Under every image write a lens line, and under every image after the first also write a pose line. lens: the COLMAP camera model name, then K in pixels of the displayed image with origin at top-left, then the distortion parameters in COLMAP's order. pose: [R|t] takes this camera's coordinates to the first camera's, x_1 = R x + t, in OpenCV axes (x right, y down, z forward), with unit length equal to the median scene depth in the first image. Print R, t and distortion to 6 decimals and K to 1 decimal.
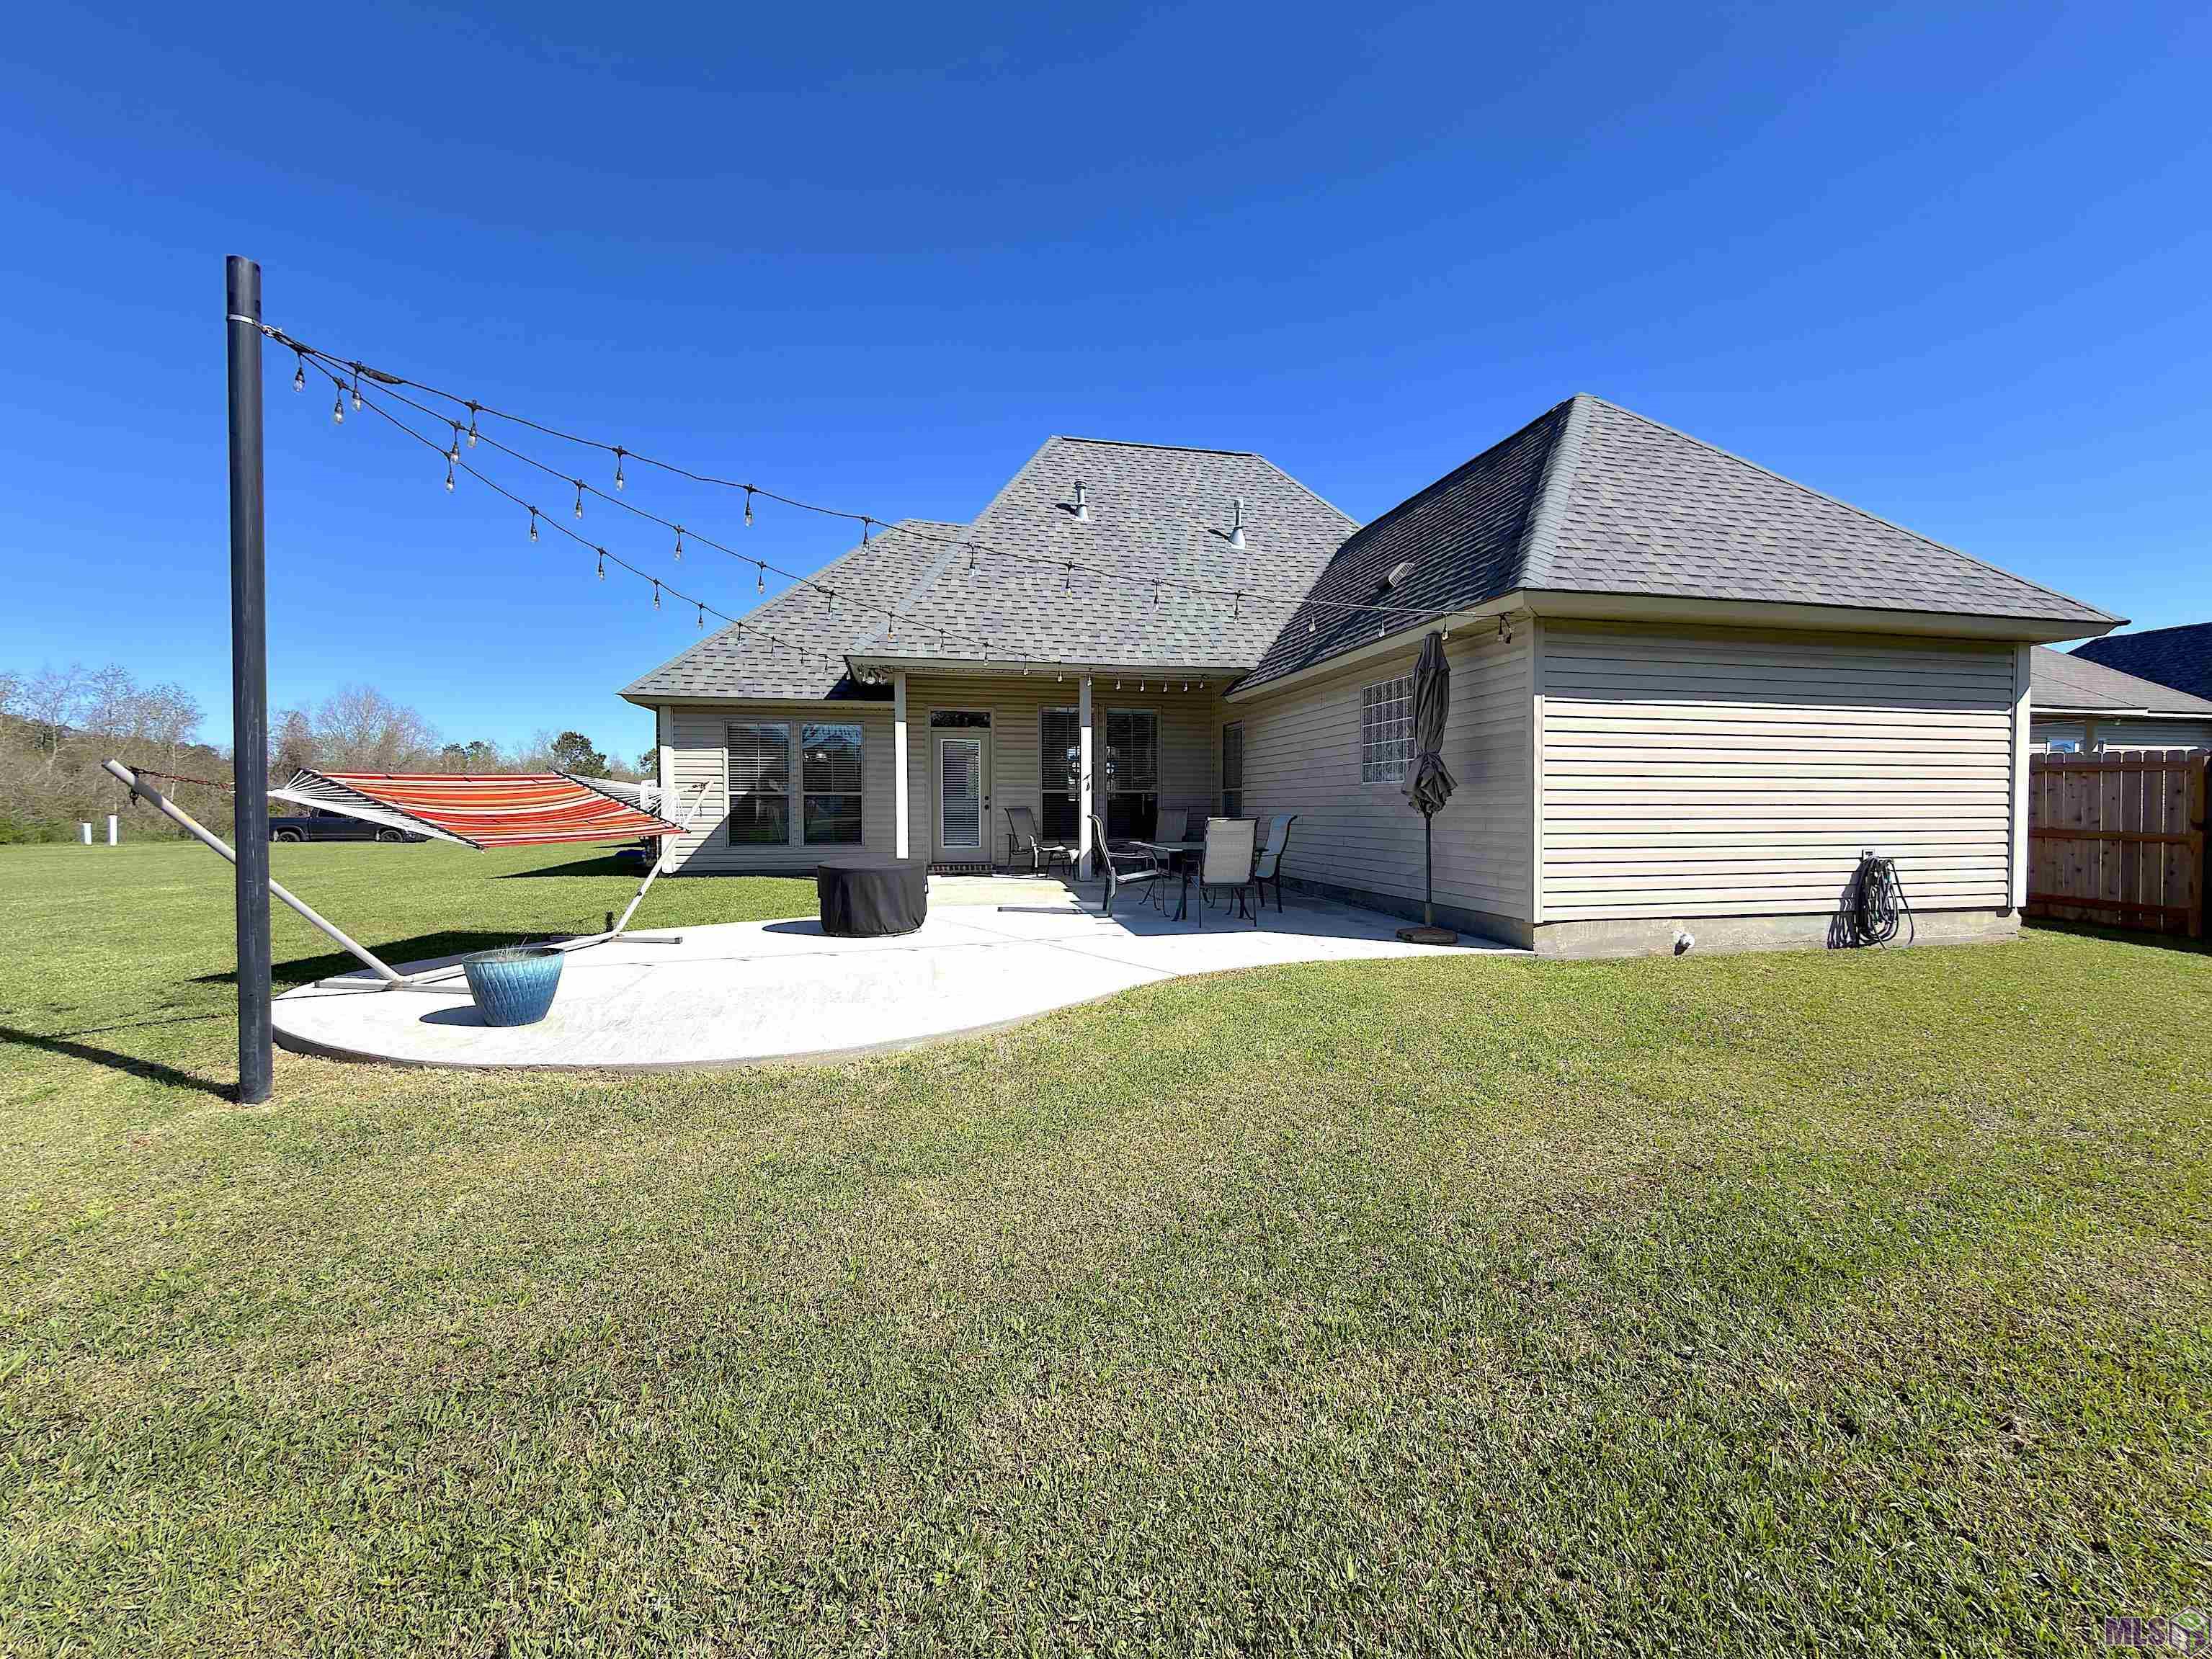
lens RADIAL K [[889.0, 0, 1107.0], [0, 889.0, 824.7], [0, 0, 1]] dist [0.013718, 0.000244]
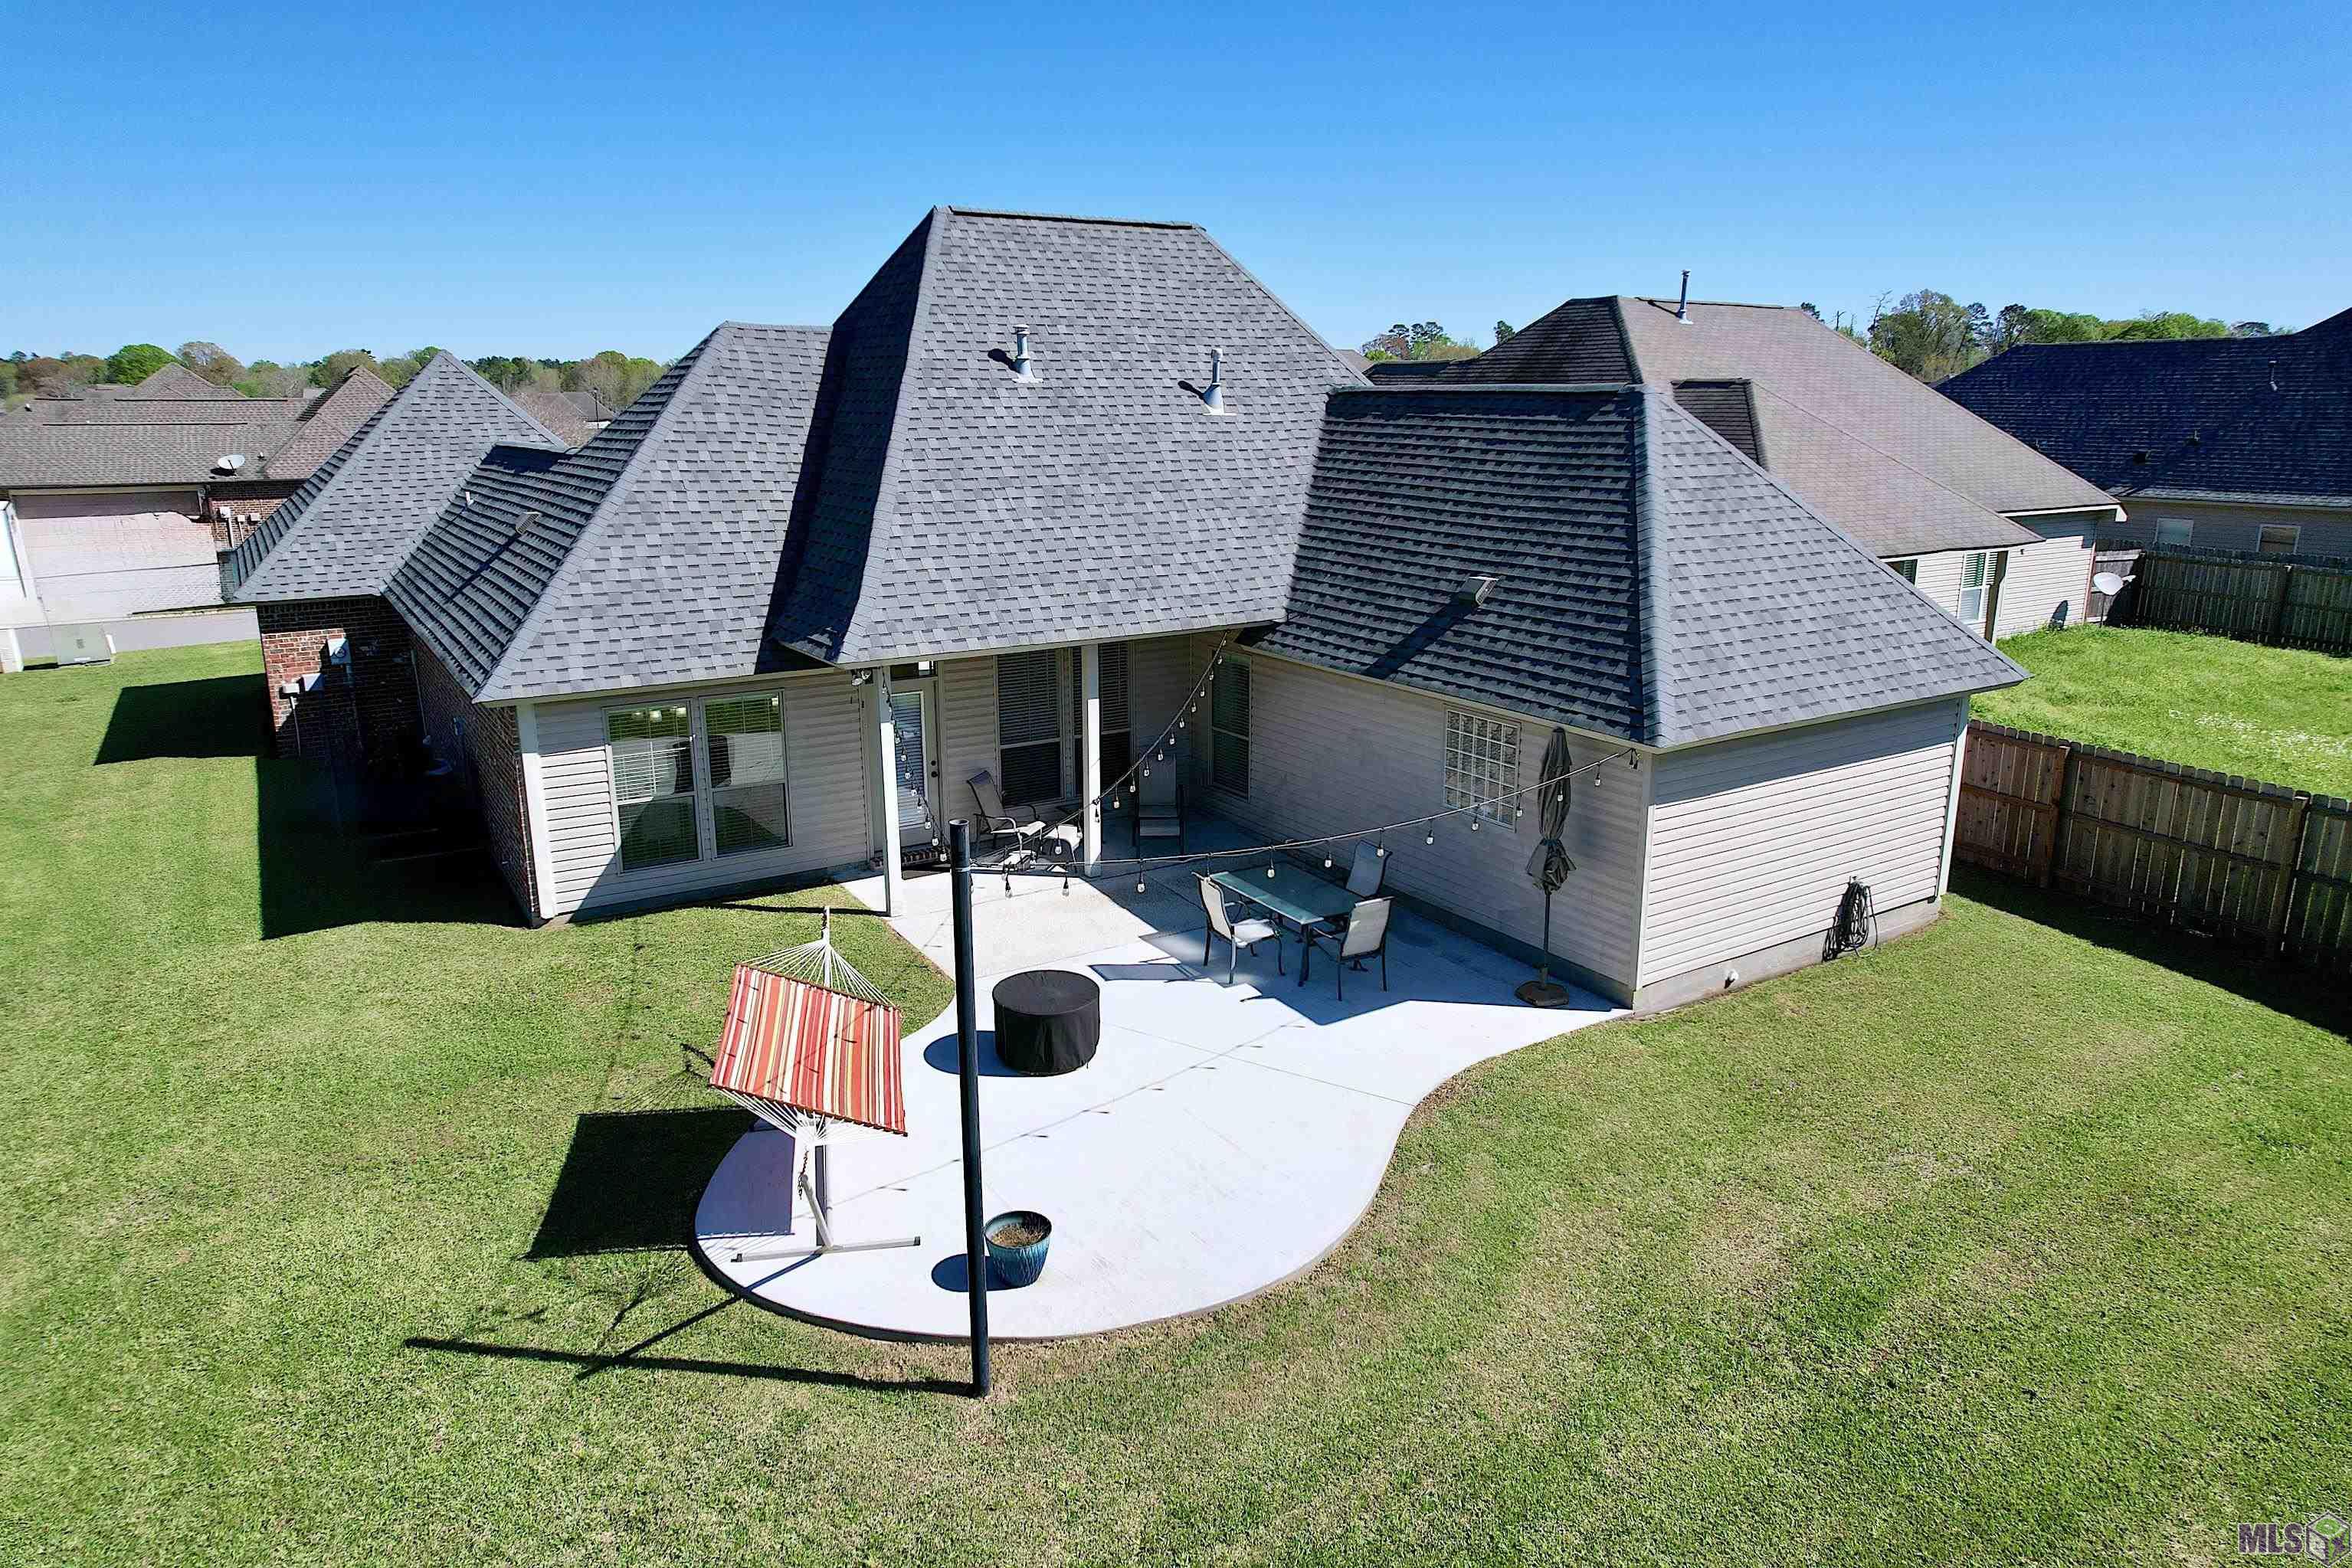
lens RADIAL K [[1508.4, 0, 1177.4], [0, 1508.4, 783.5], [0, 0, 1]] dist [-0.011209, 0.006759]
pose [[0.941410, -0.086321, 0.326030, -0.646887], [0.009918, 0.973359, 0.229073, -0.552863], [-0.337118, -0.212418, 0.917186, -0.515697]]
